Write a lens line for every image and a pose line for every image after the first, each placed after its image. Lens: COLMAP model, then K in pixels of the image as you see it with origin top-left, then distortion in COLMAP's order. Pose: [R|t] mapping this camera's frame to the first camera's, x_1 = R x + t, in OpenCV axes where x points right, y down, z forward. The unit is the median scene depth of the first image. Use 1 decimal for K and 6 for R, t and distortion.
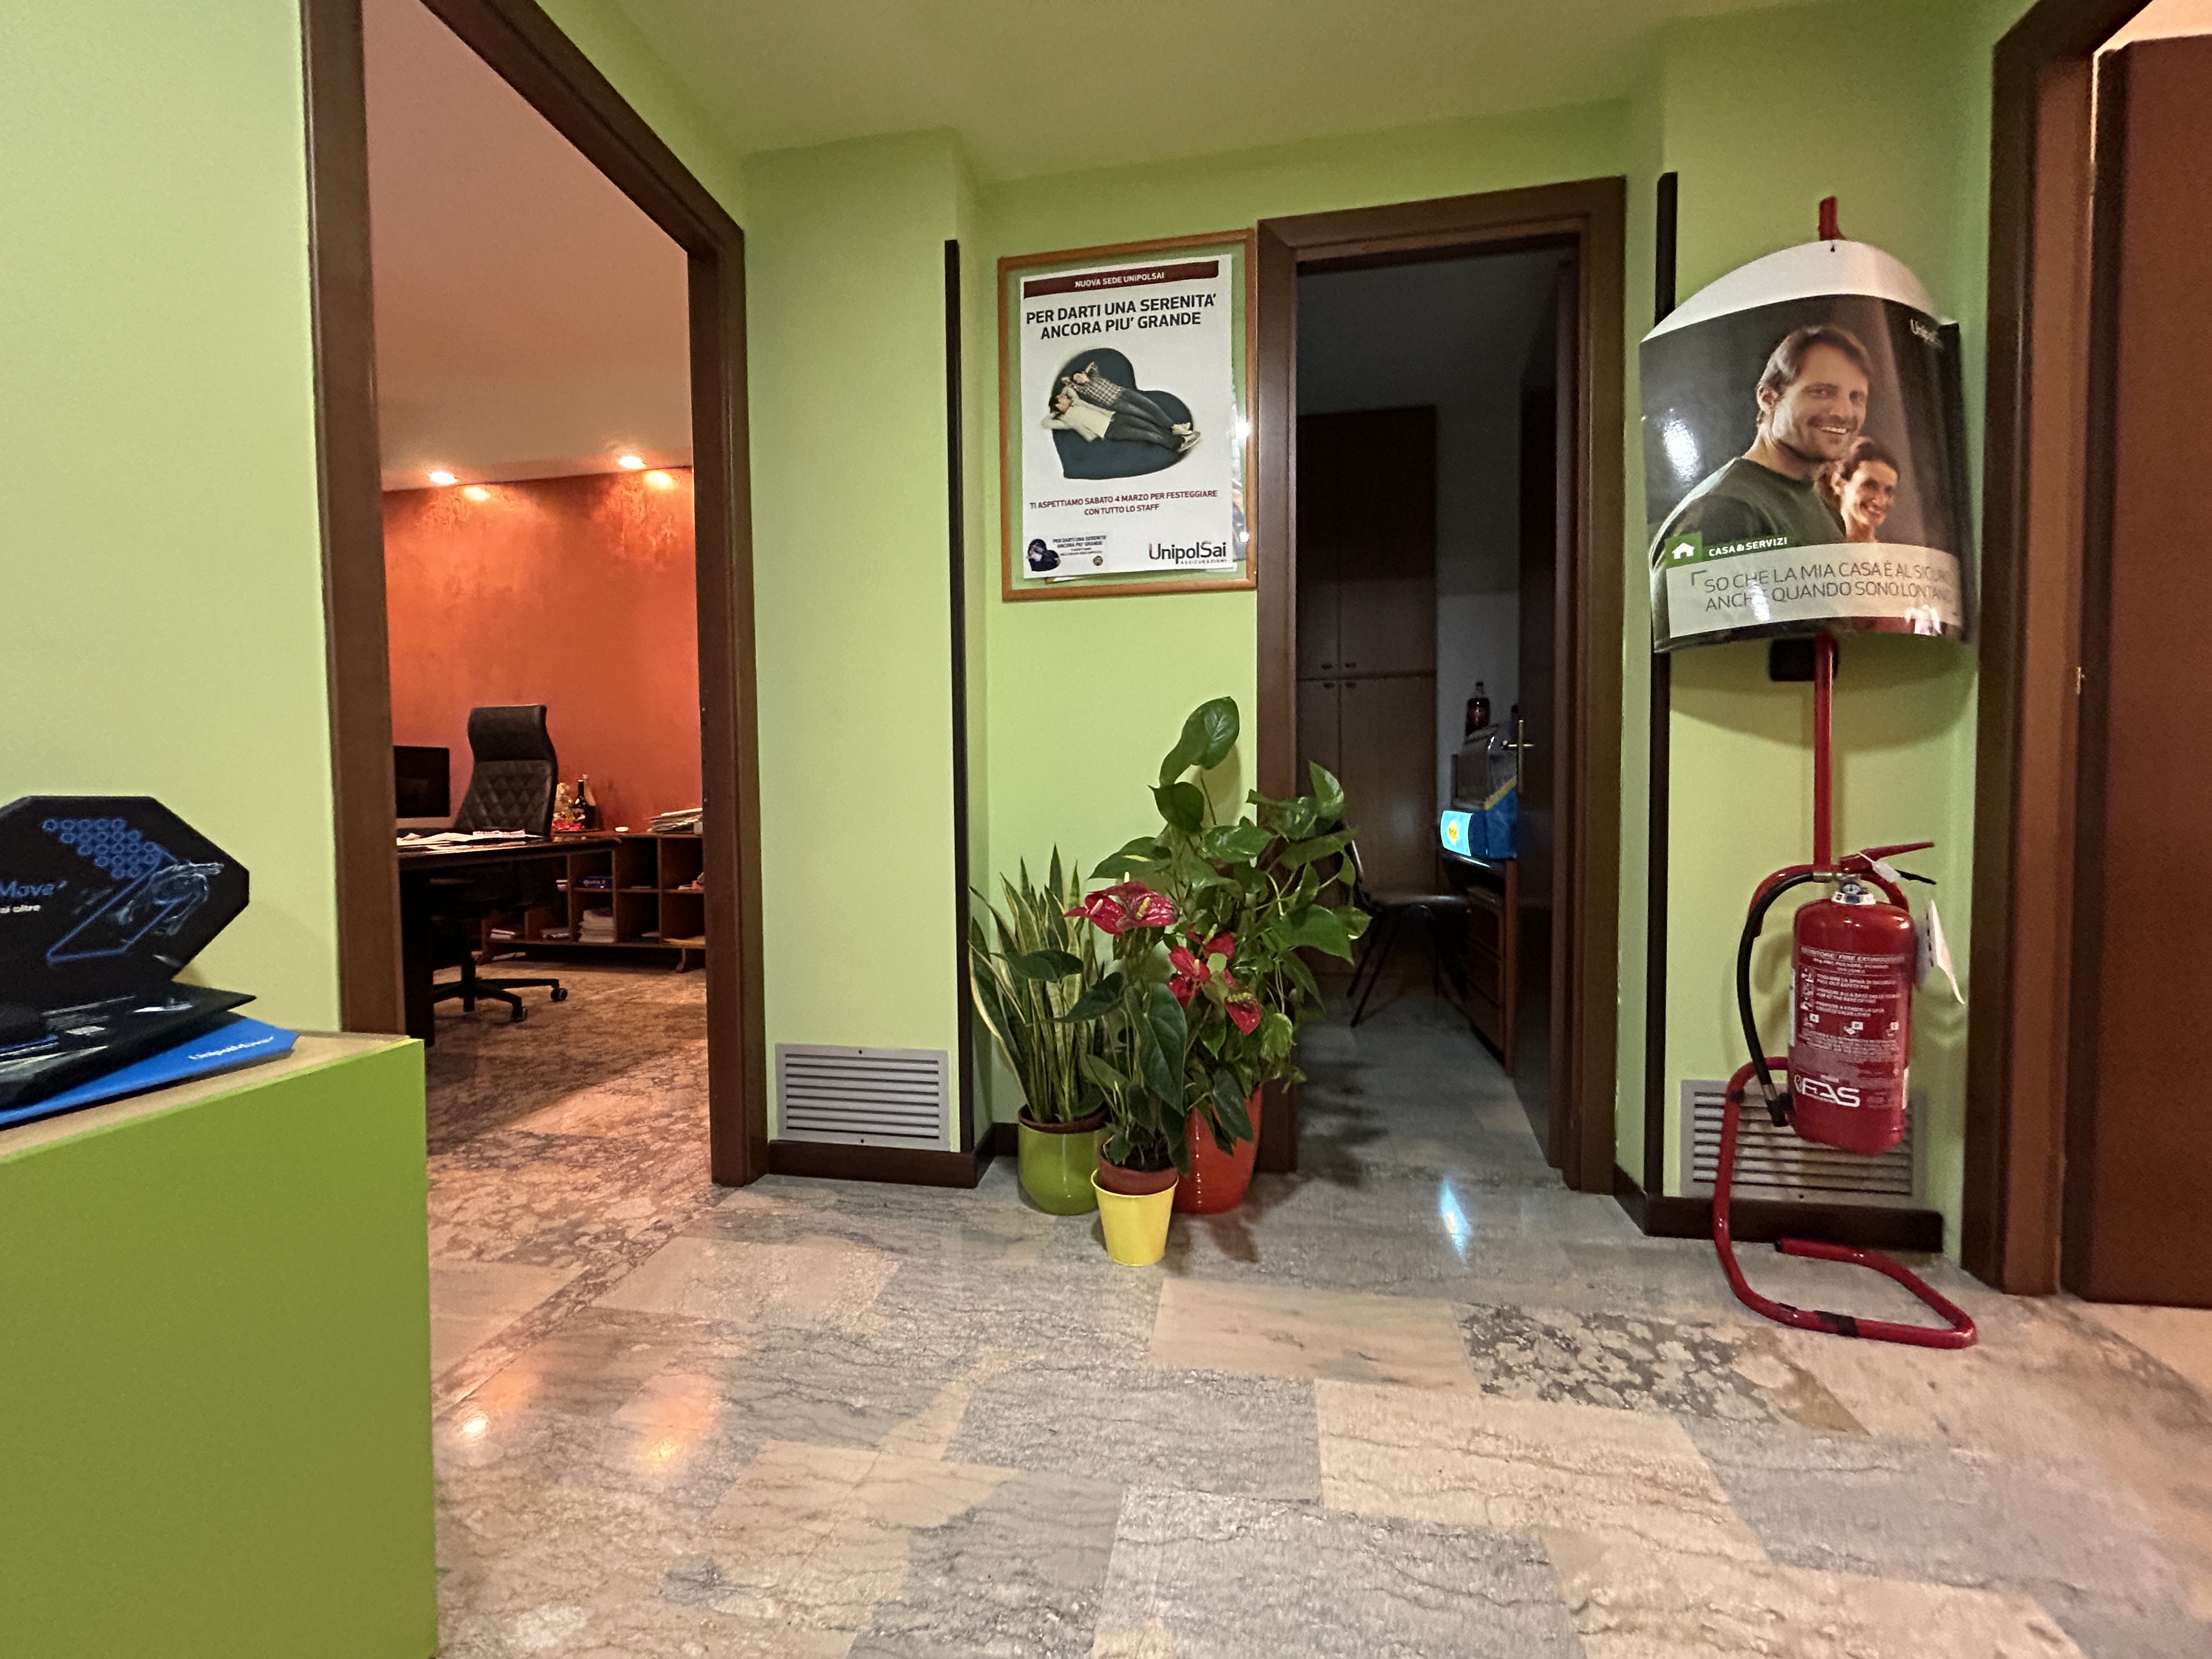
lens RADIAL K [[893.2, 0, 1102.4], [0, 893.2, 824.3], [0, 0, 1]] dist [-0.001136, 0.000674]
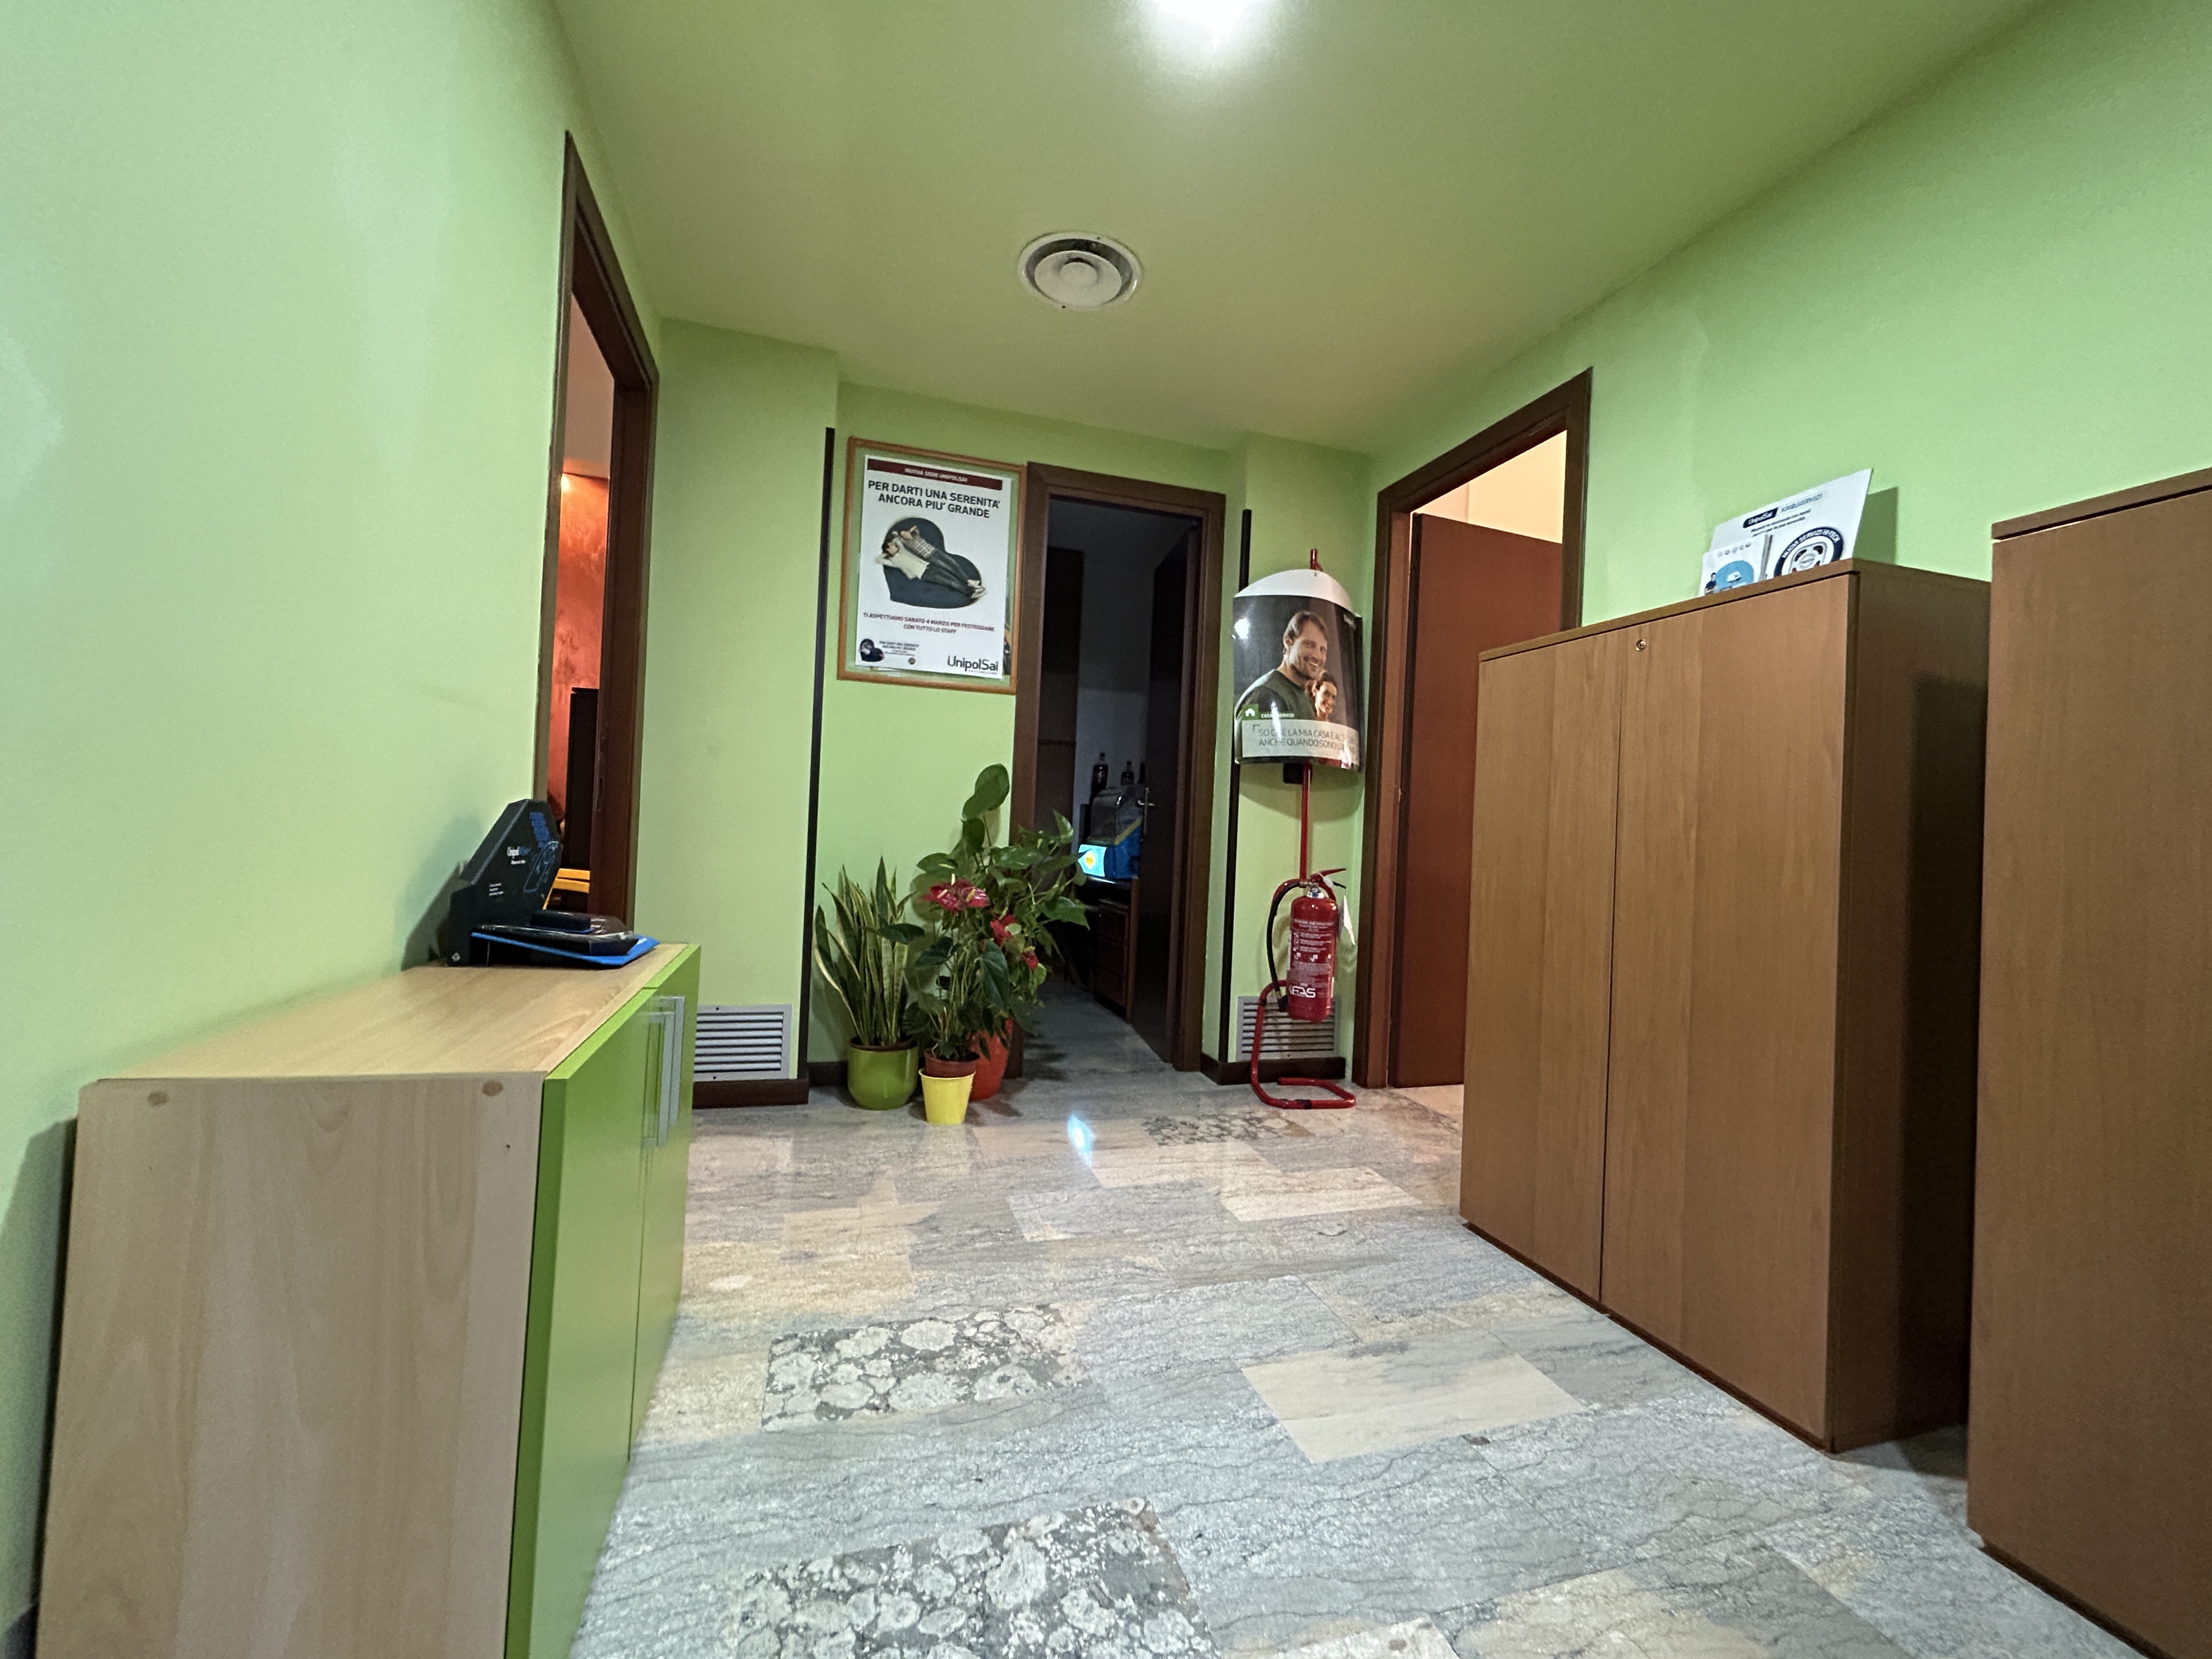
lens RADIAL K [[893.2, 0, 1102.4], [0, 893.2, 824.3], [0, 0, 1]] dist [-0.001136, 0.000674]
pose [[0.888142, 0.053042, 0.456497, -0.475764], [-0.036835, 0.998337, -0.044335, 0.027647], [-0.458090, 0.022561, 0.888620, -0.532239]]
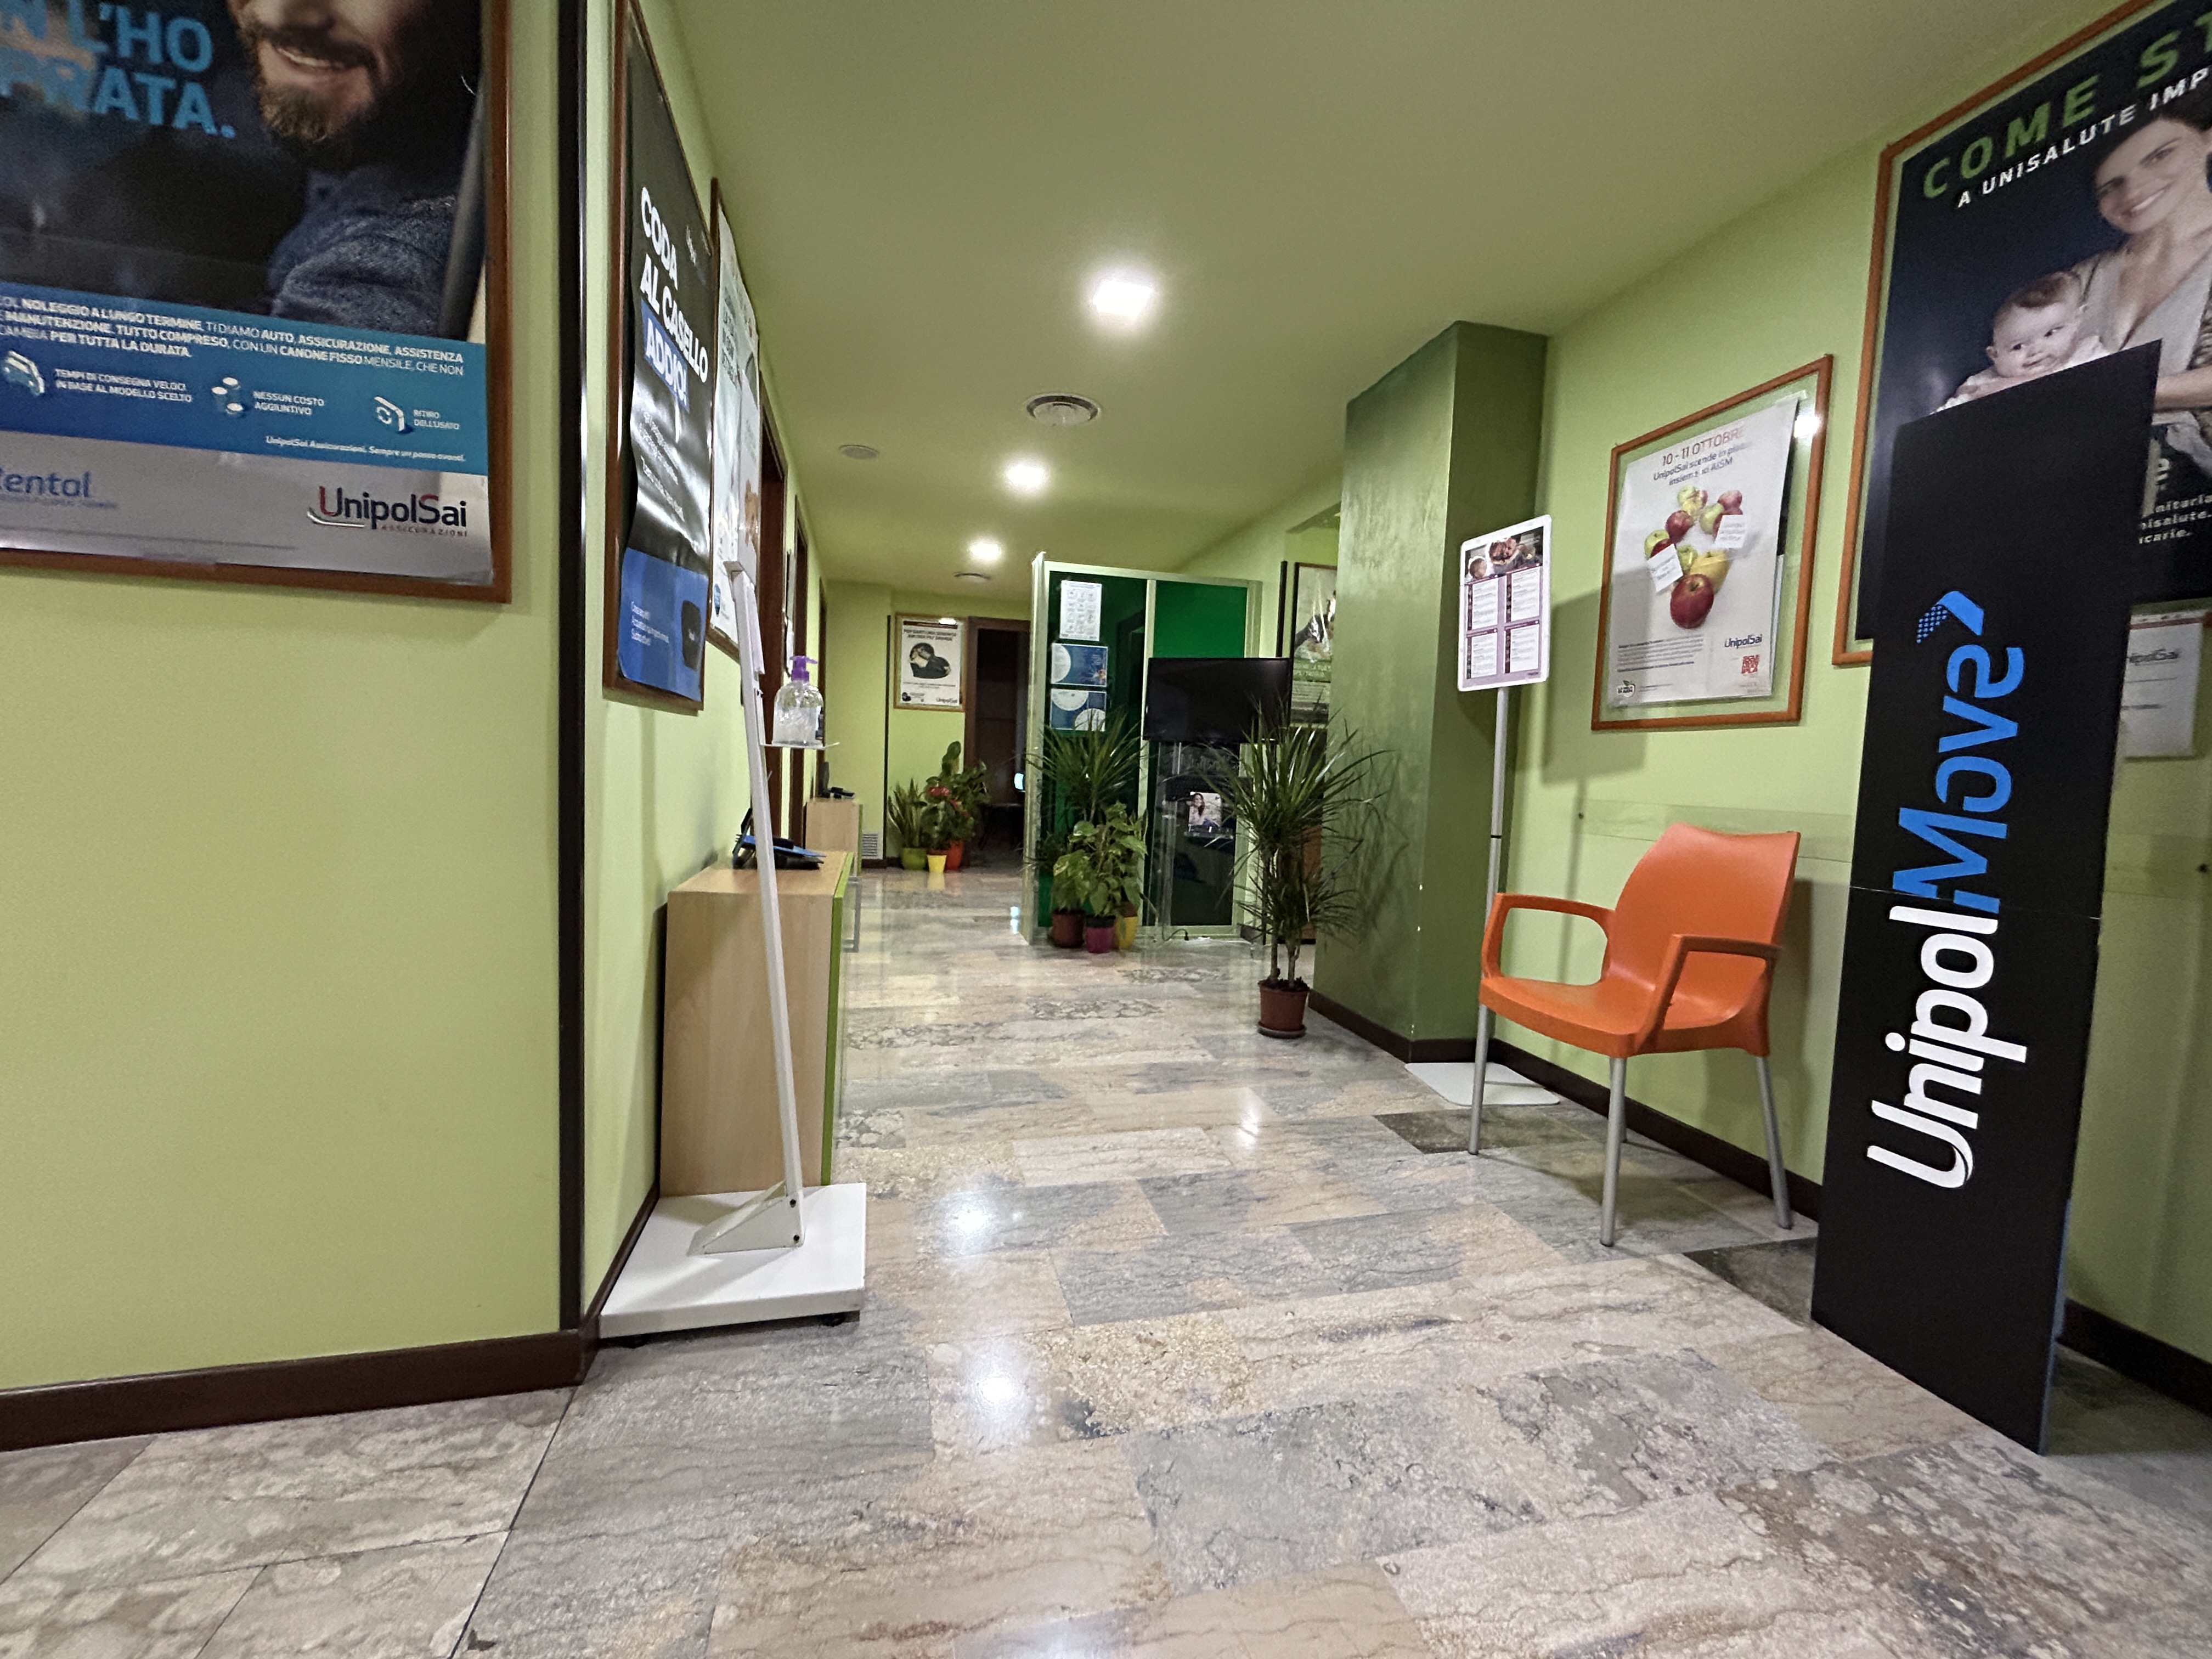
lens RADIAL K [[893.2, 0, 1102.4], [0, 893.2, 824.3], [0, 0, 1]] dist [-0.001136, 0.000674]
pose [[0.909491, 0.017804, 0.415342, -1.069051], [-0.033967, 0.998925, 0.031560, 0.091448], [-0.414334, -0.042811, 0.909118, -3.365772]]
